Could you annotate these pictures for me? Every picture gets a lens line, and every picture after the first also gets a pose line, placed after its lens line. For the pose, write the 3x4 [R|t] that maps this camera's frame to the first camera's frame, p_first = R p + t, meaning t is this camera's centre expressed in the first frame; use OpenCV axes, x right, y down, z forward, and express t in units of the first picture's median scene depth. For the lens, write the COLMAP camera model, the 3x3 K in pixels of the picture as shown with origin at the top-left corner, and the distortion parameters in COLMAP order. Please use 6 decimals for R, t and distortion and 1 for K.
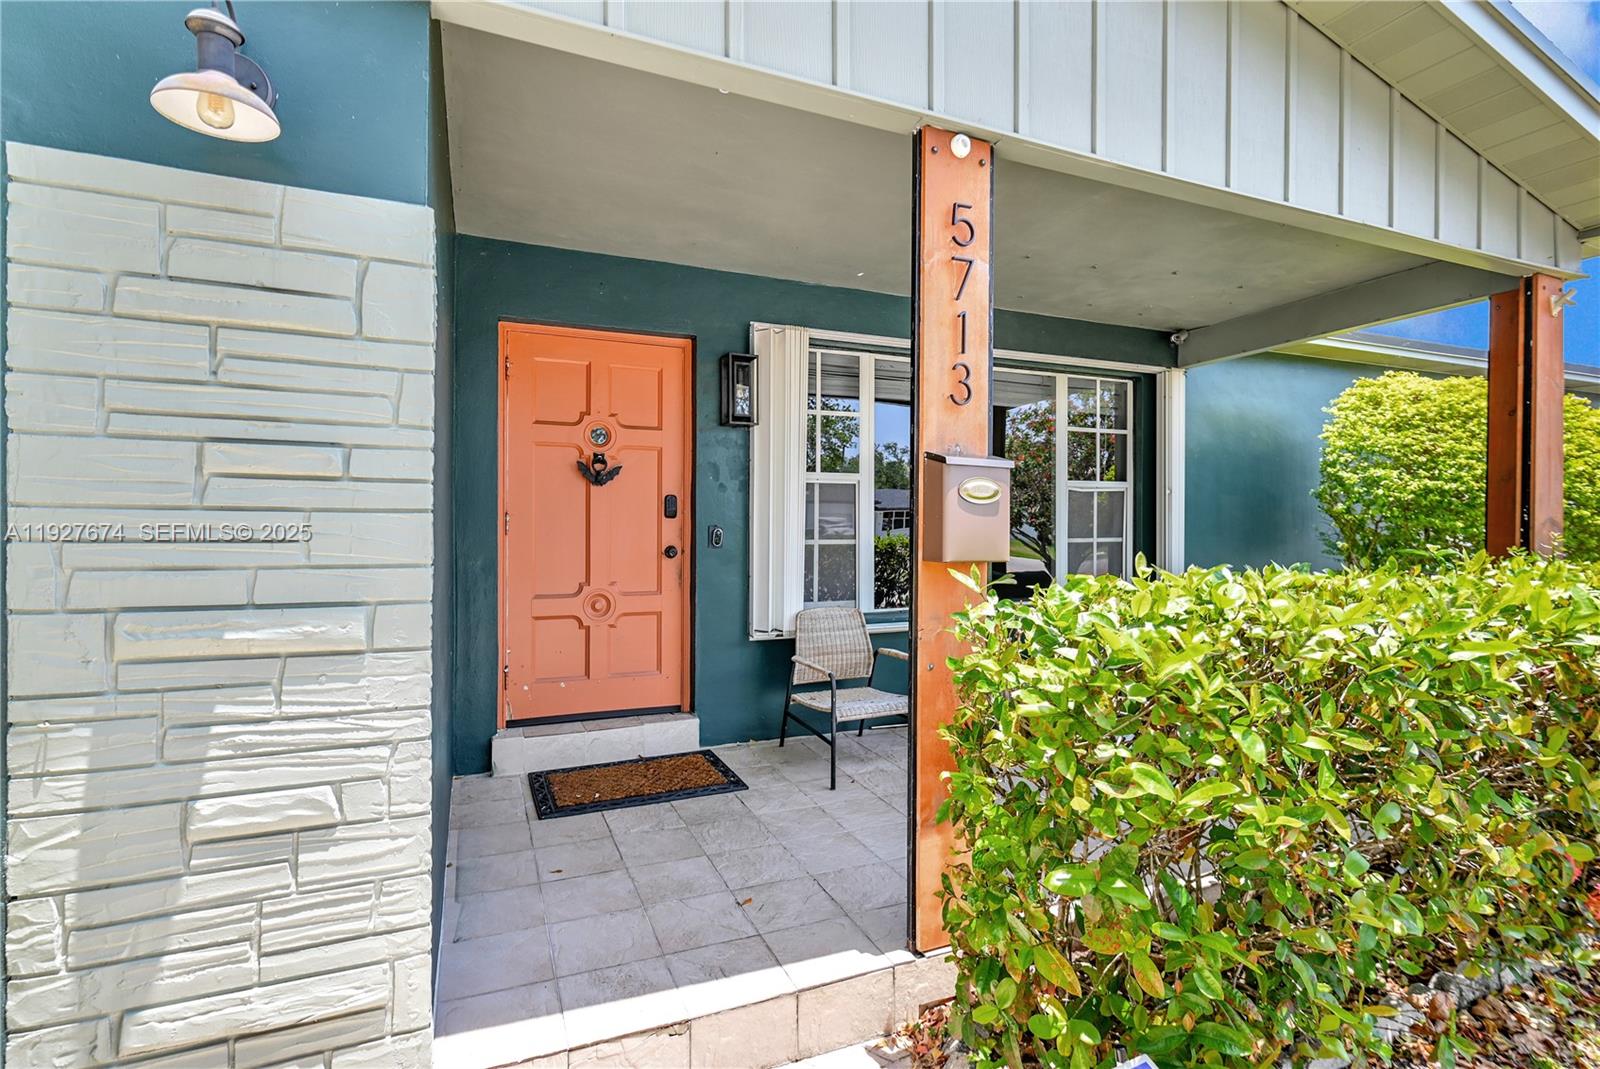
lens RADIAL K [[766.5, 0, 799.1], [0, 766.5, 533.5], [0, 0, 1]] dist [-0.002126, -0.000112]
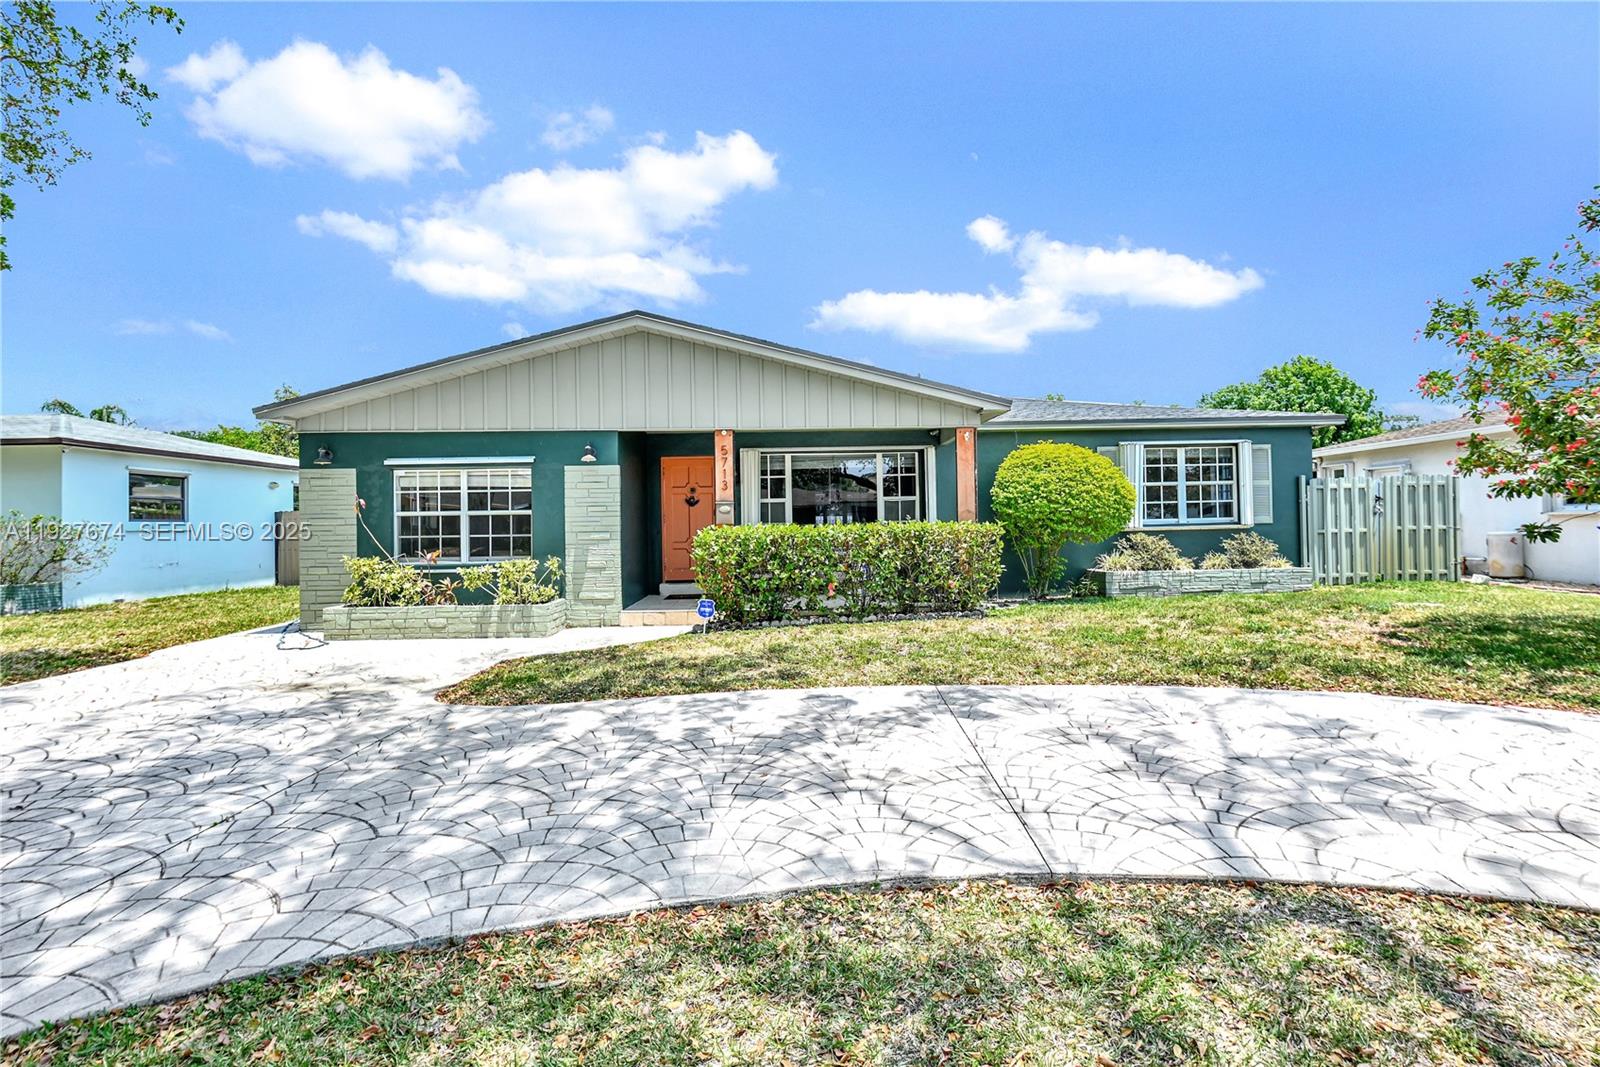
lens RADIAL K [[766.5, 0, 802.8], [0, 766.5, 530.2], [0, 0, 1]] dist [-0.002126, -0.000112]
pose [[0.928095, -0.016419, -0.371982, 1.338874], [0.015744, 0.999864, -0.004851, 0.057080], [0.372011, -0.001355, 0.928227, -1.749235]]
